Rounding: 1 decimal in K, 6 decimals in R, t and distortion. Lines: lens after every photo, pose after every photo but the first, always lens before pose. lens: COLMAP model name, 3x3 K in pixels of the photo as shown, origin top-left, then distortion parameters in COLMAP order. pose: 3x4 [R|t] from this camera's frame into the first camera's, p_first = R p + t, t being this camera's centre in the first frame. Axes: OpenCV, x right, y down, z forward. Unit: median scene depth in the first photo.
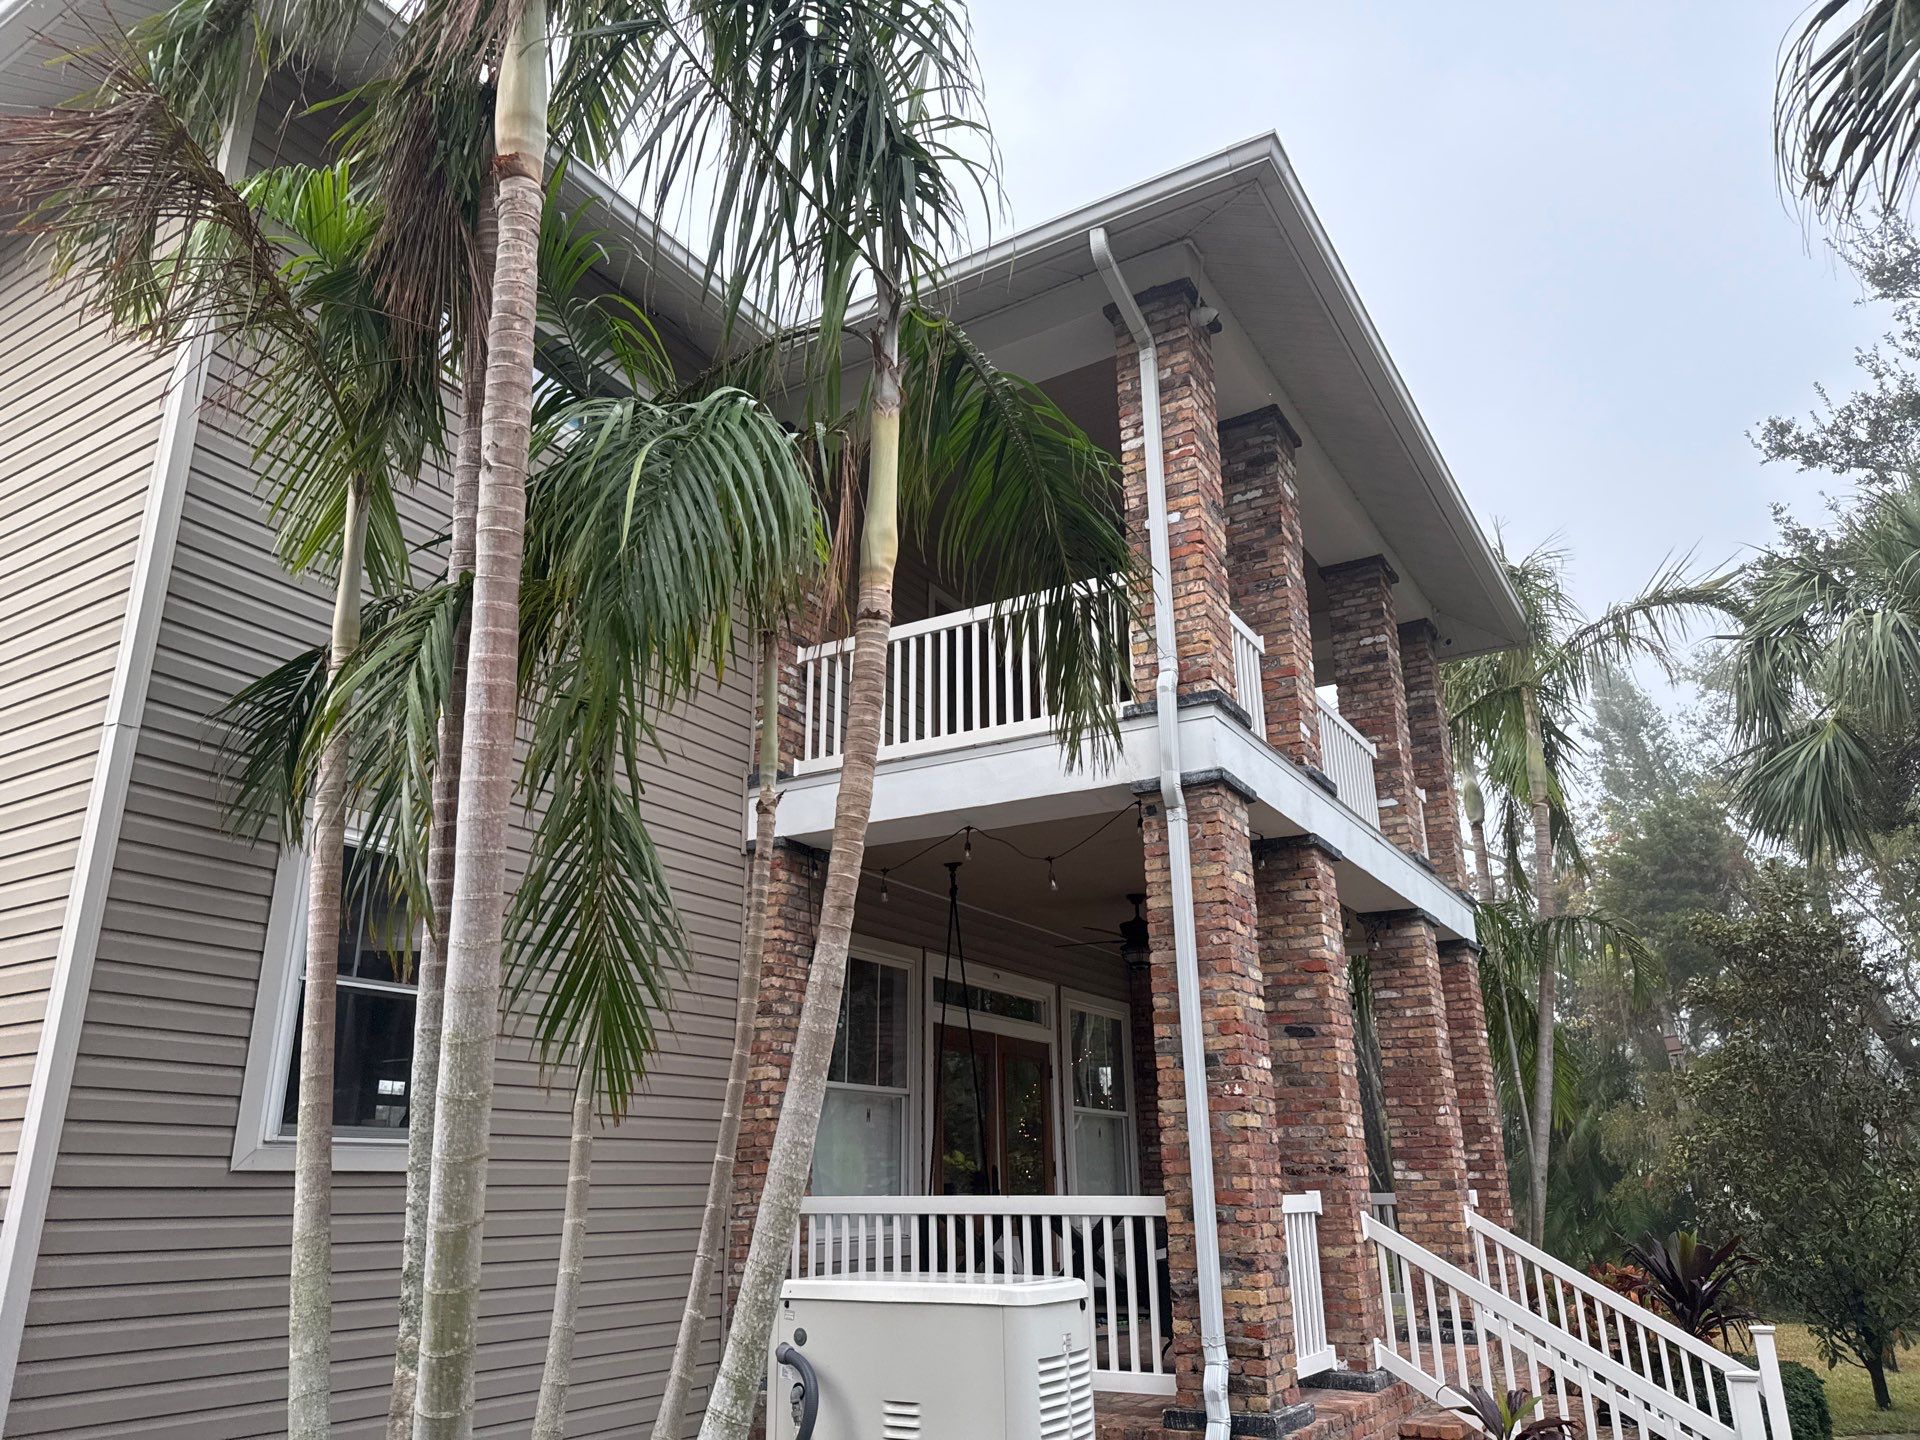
lens RADIAL K [[1338.6, 0, 967.3], [0, 1338.6, 725.6], [0, 0, 1]] dist [0.133458, -0.243822]
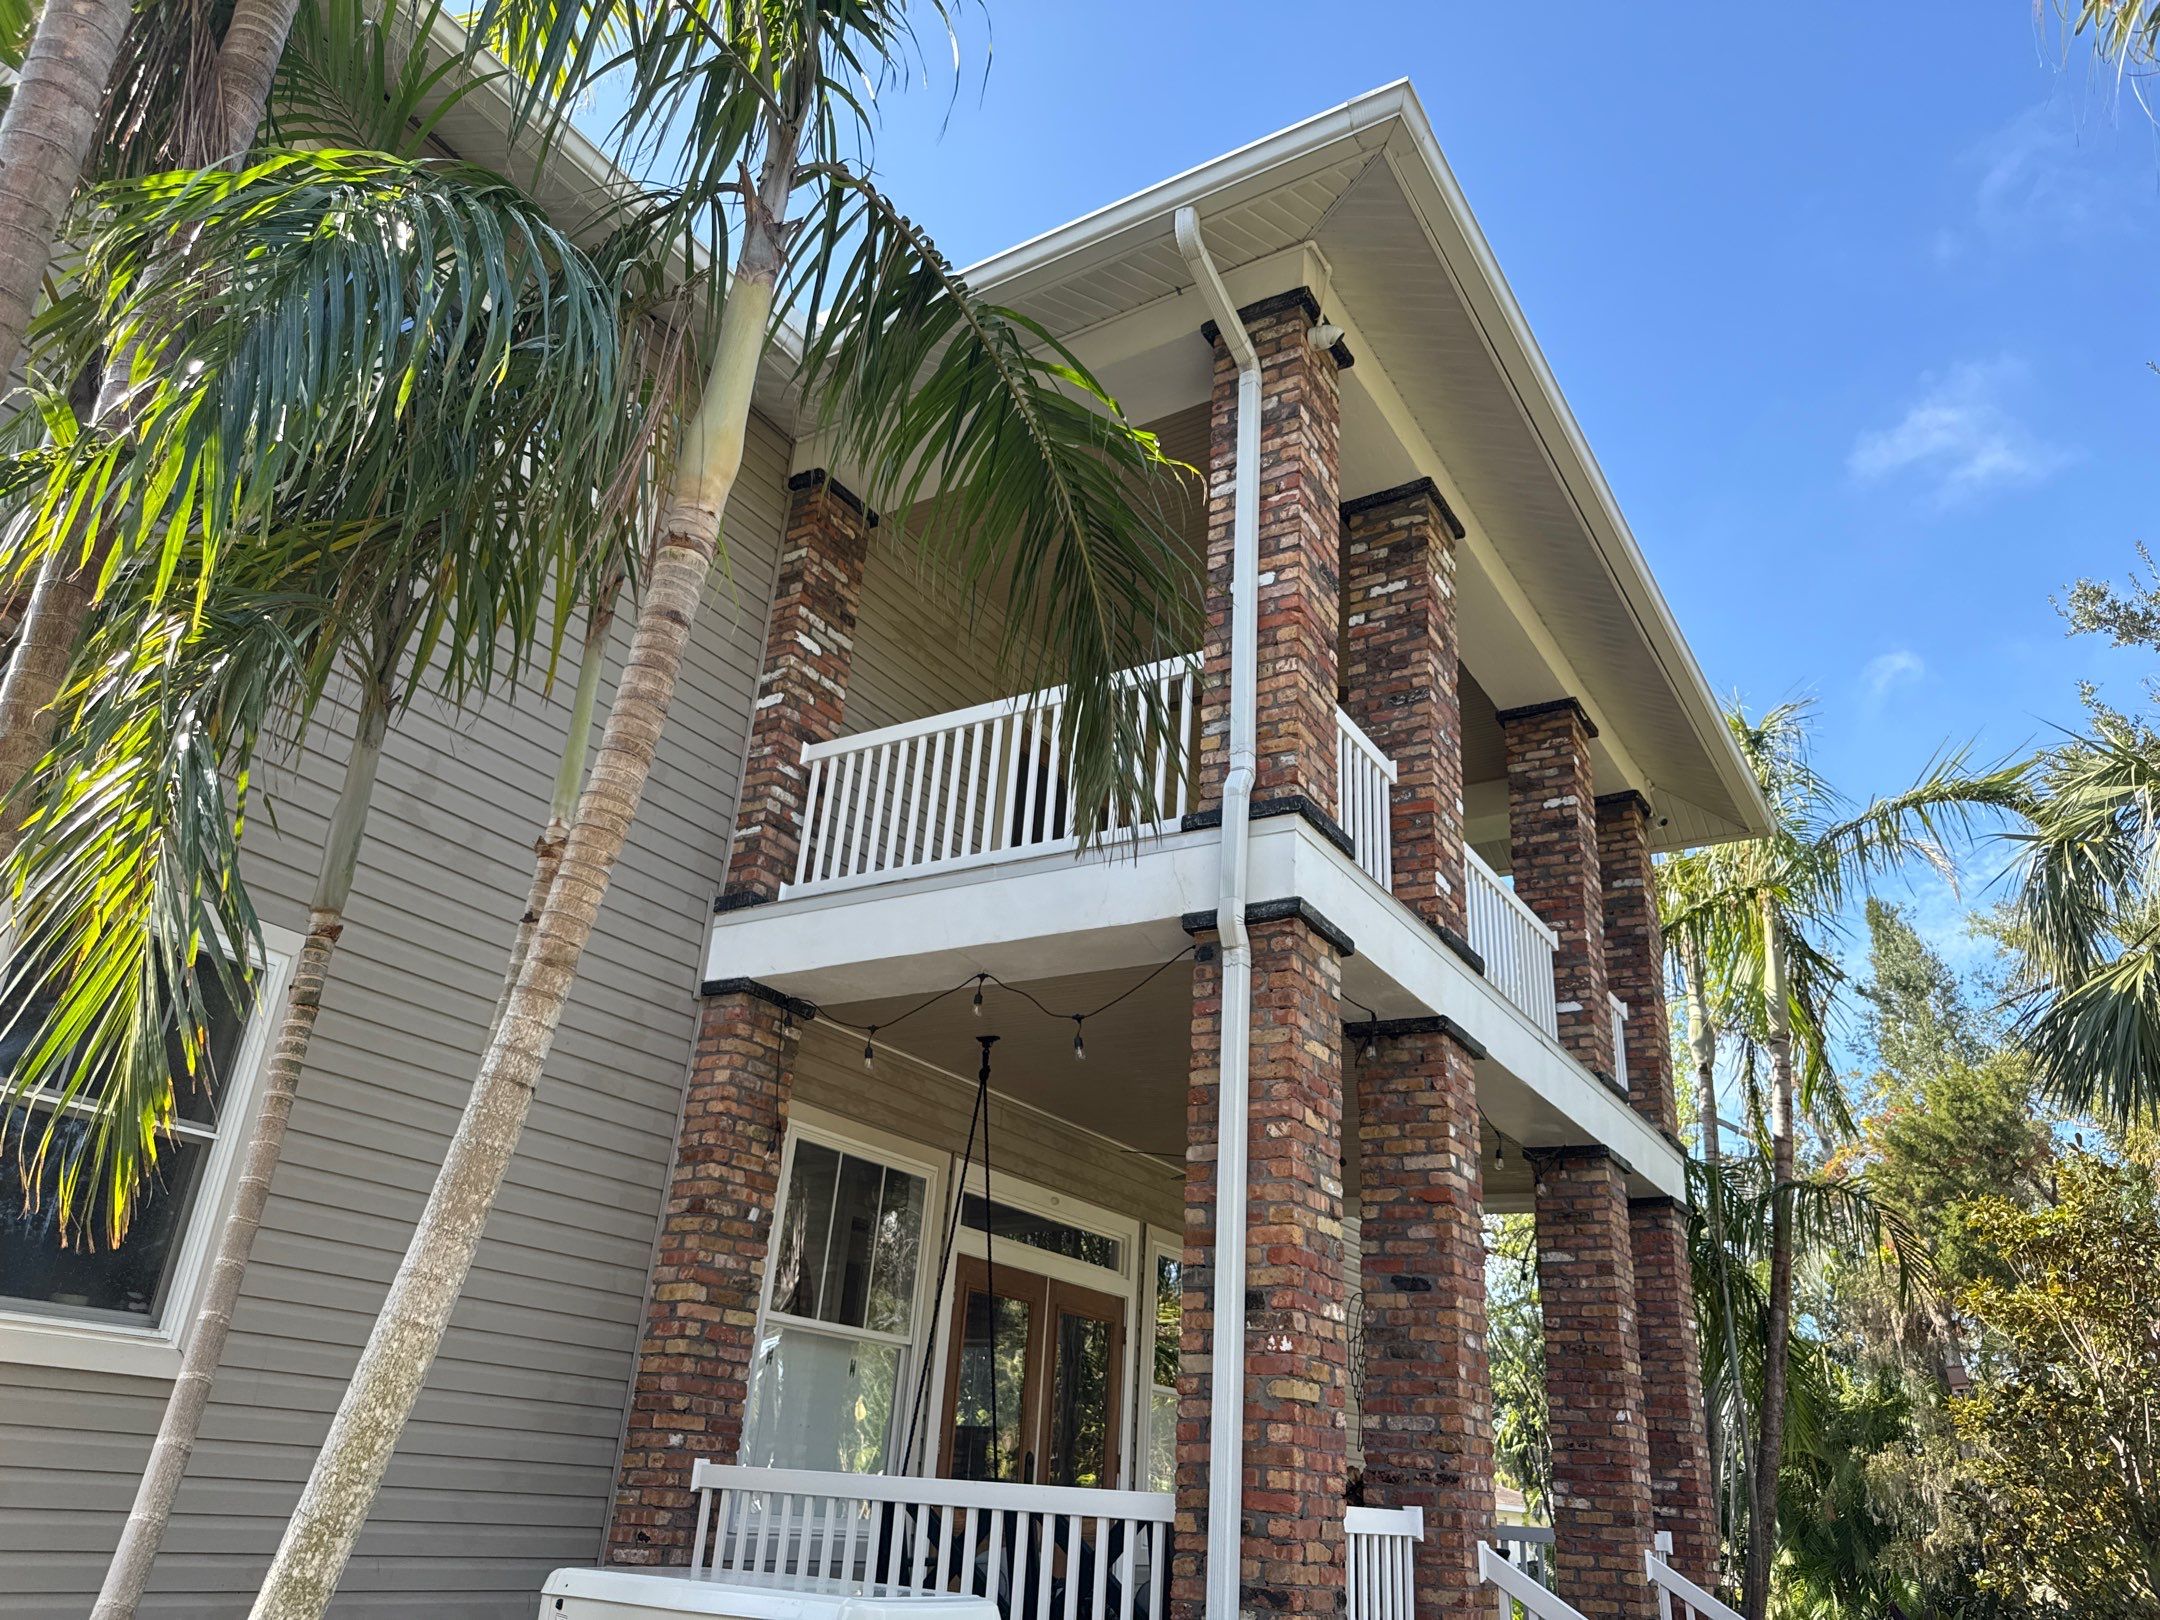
lens RADIAL K [[1536.5, 0, 1106.4], [0, 1536.5, 802.9], [0, 0, 1]] dist [0.120003, -0.199883]
pose [[0.997761, 0.059480, -0.030587, 0.087092], [-0.062076, 0.993783, -0.092425, 0.052542], [0.024899, 0.094116, 0.995250, 0.124062]]
